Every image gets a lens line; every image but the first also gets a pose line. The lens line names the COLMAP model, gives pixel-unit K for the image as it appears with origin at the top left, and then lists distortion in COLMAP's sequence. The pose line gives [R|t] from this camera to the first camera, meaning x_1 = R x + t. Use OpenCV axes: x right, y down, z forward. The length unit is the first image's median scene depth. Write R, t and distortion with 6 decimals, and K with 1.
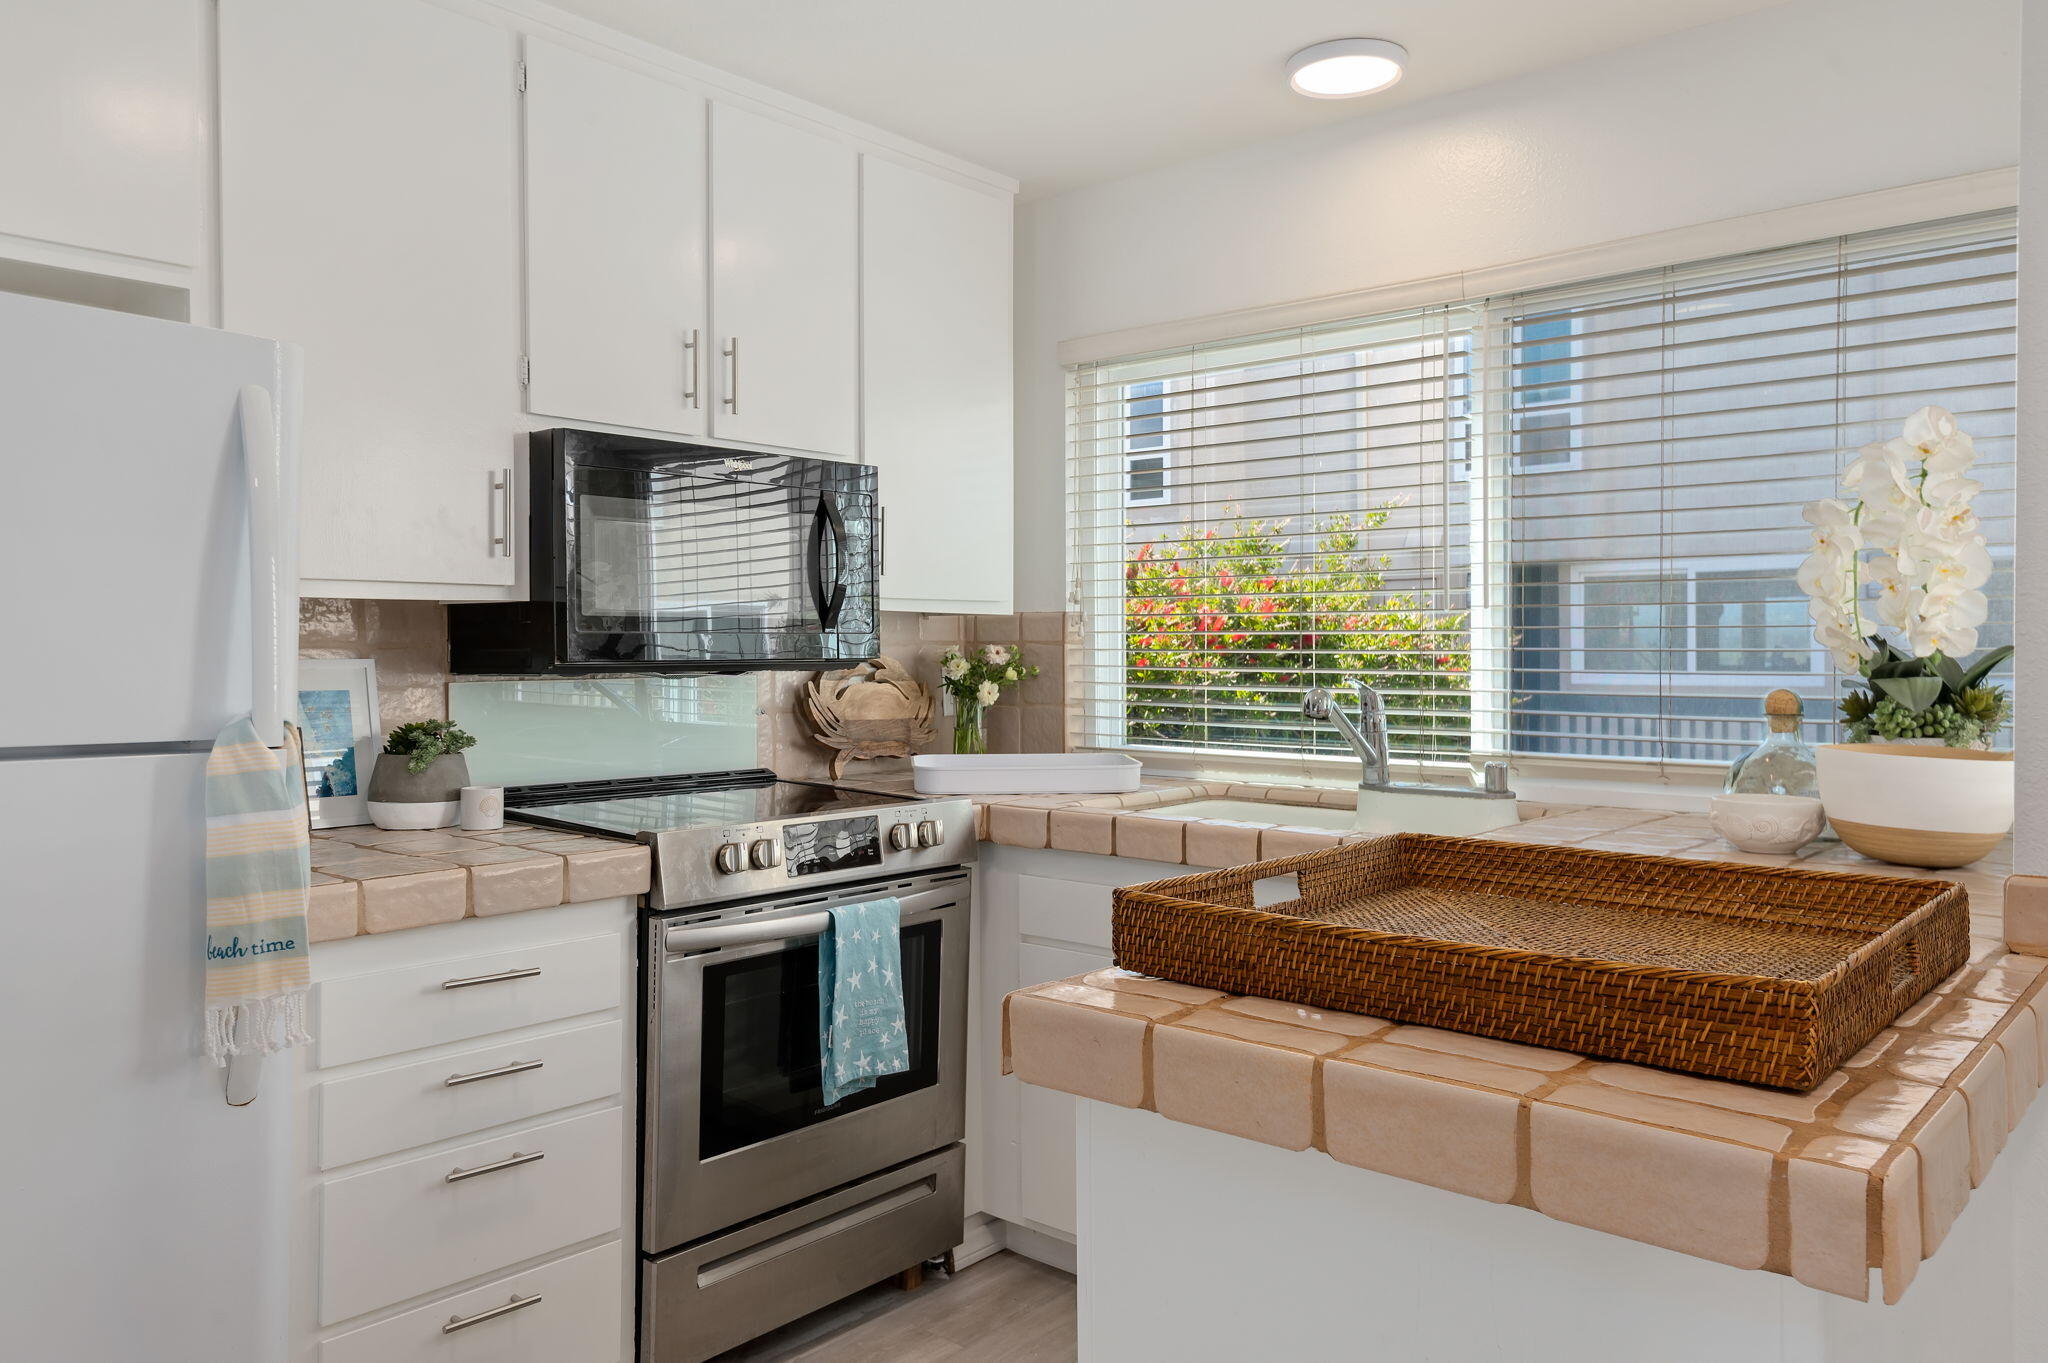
lens RADIAL K [[1456.1, 0, 1026.8], [0, 1456.1, 672.5], [0, 0, 1]] dist [0.045823, -0.000154]
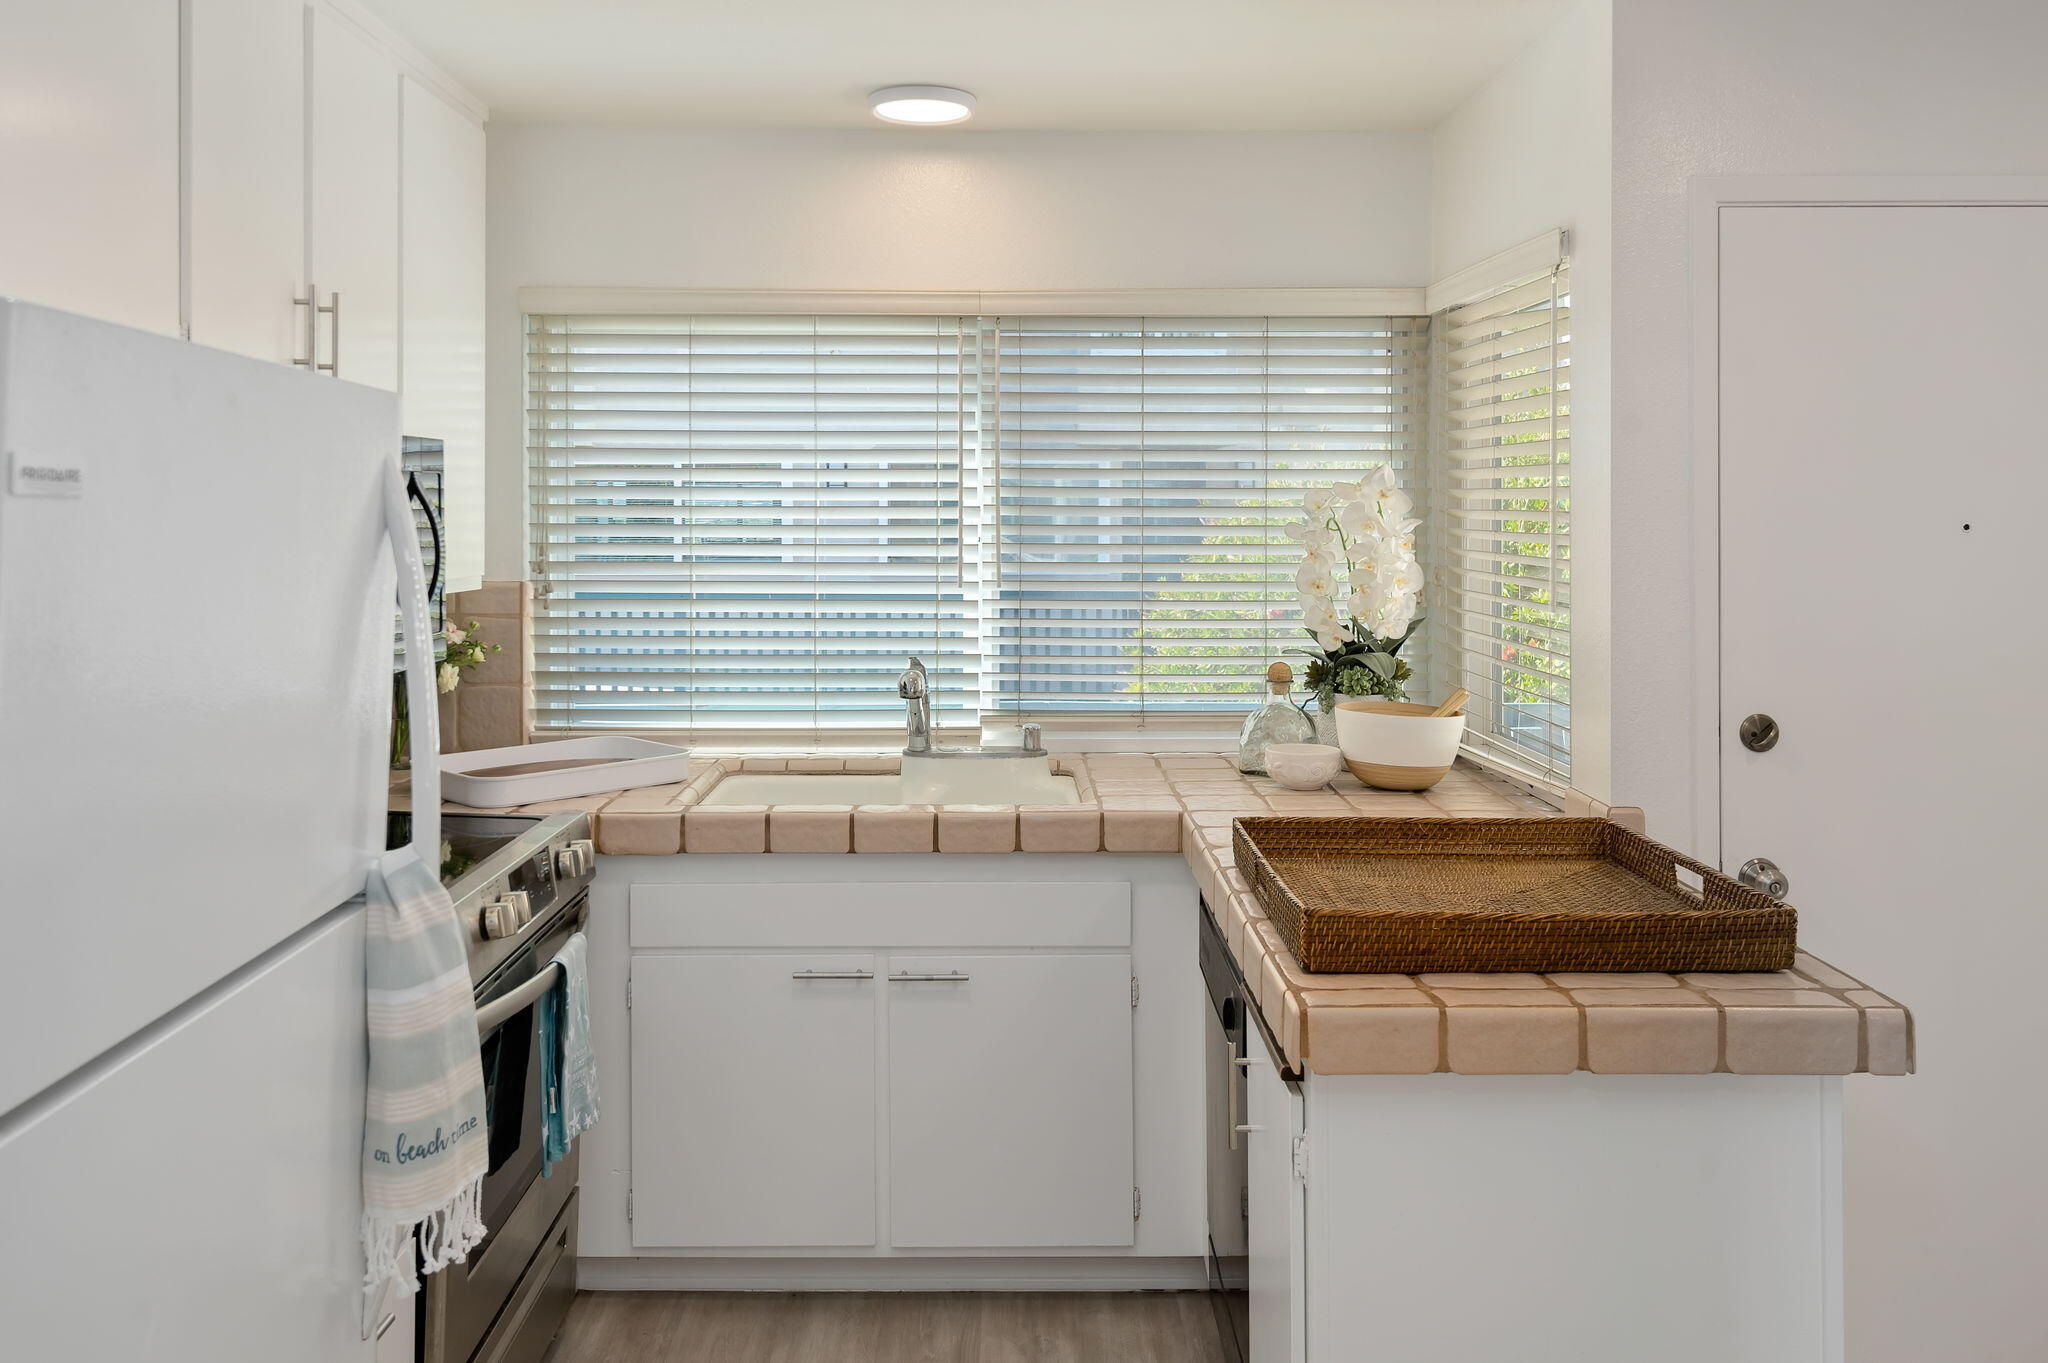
lens RADIAL K [[1587.1, 0, 1032.5], [0, 1587.1, 525.4], [0, 0, 1]] dist [0.013550, 0.010033]
pose [[0.749403, -0.002223, 0.662110, -0.647998], [0.008403, 0.999946, -0.006153, -0.112085], [-0.662061, 0.010175, 0.749381, 0.074616]]
